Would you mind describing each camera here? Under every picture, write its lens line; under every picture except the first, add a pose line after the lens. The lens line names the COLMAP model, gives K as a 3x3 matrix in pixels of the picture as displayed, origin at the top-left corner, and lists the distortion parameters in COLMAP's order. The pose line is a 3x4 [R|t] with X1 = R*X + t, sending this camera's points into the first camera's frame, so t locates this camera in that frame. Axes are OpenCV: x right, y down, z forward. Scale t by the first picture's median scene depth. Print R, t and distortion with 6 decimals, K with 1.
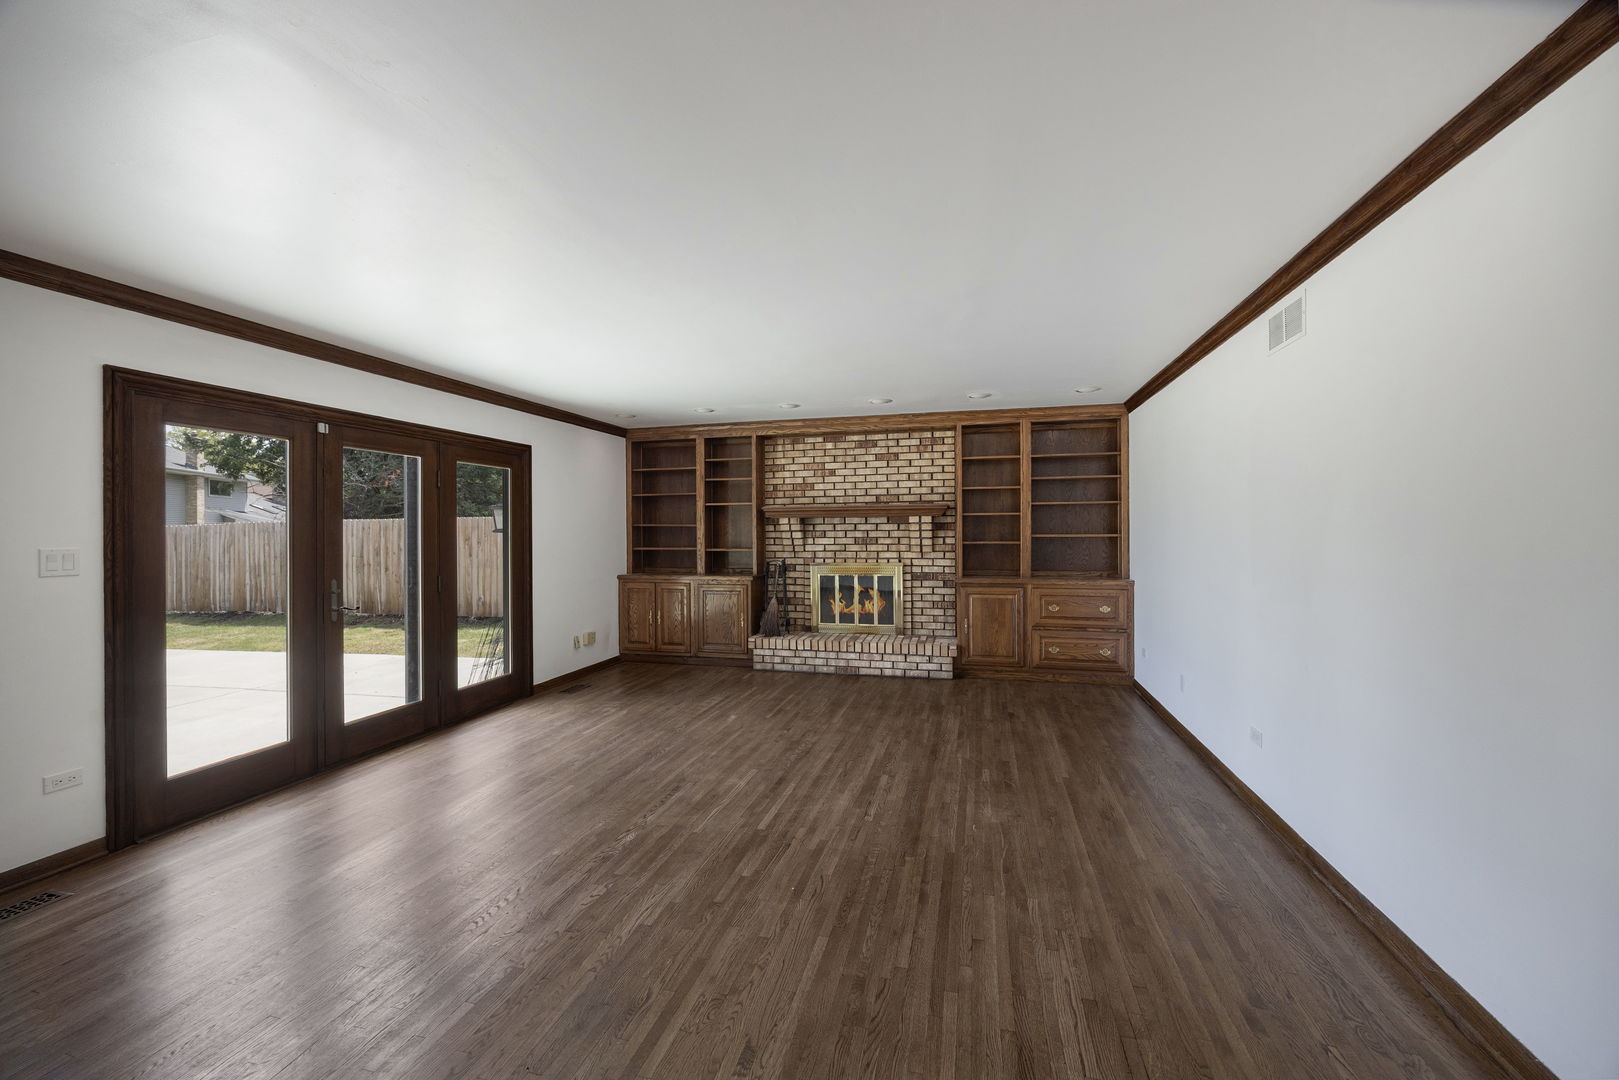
lens RADIAL K [[629.7, 0, 815.9], [0, 629.7, 534.1], [0, 0, 1]] dist [-0.000680, -0.000067]
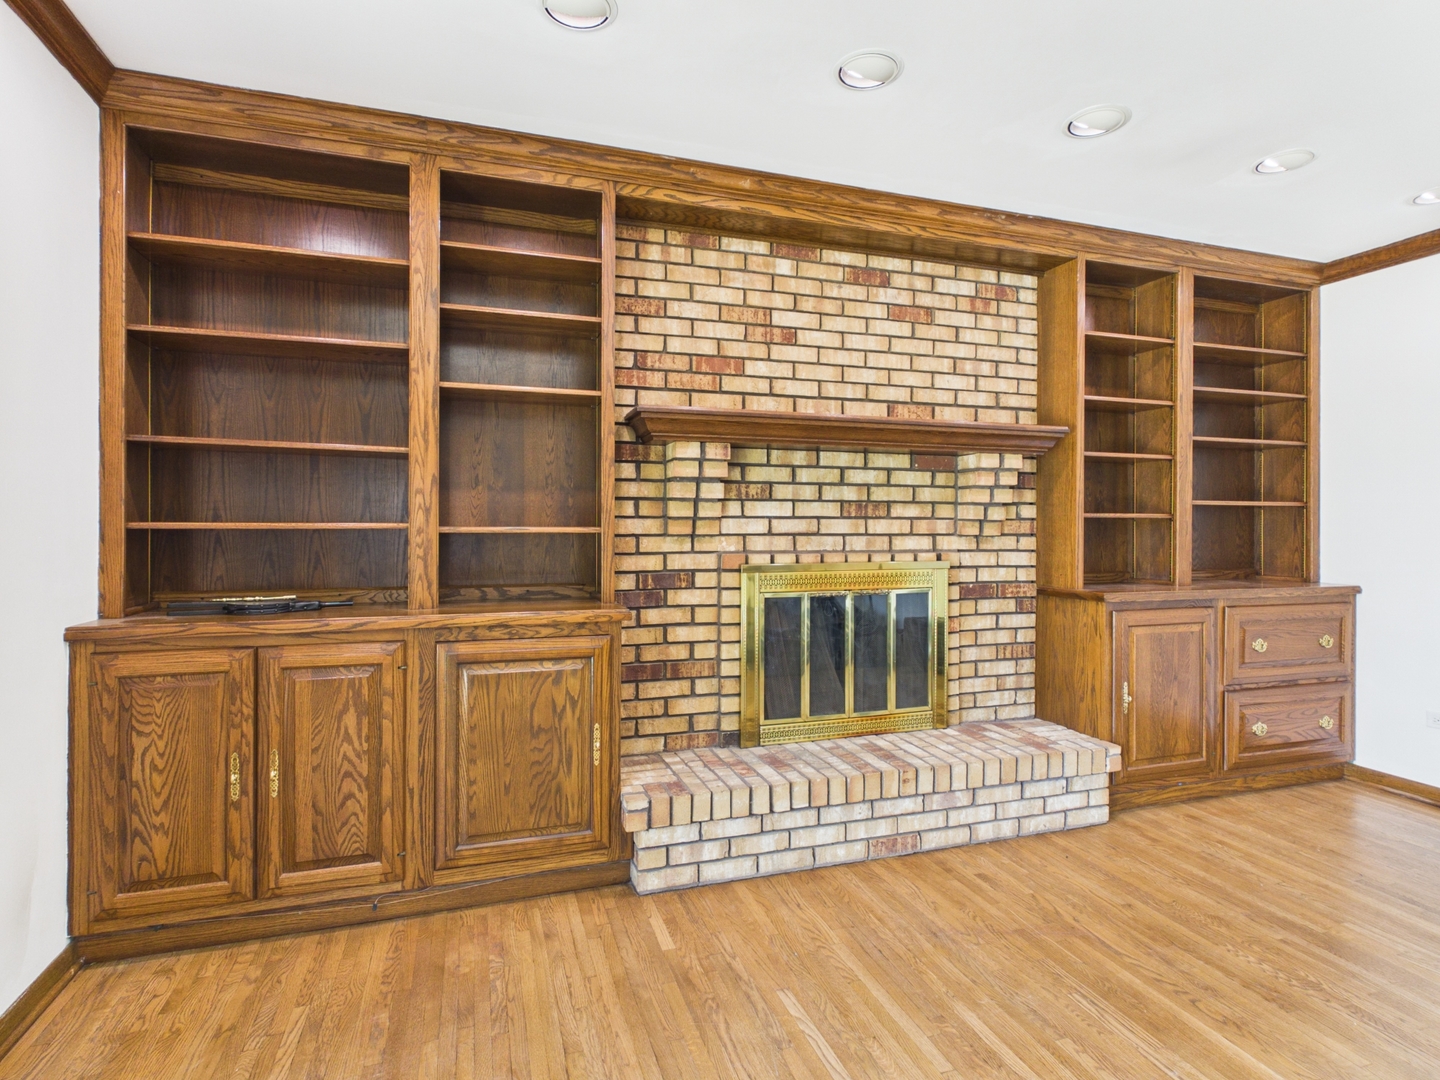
lens RADIAL K [[757.7, 0, 716.4], [0, 757.7, 528.0], [0, 0, 1]] dist [0.002636, -0.000055]
pose [[0.840188, 0.008438, 0.542230, -0.274495], [-0.007221, 0.999964, -0.004371, 0.025831], [-0.542248, -0.000243, 0.840219, 0.635010]]
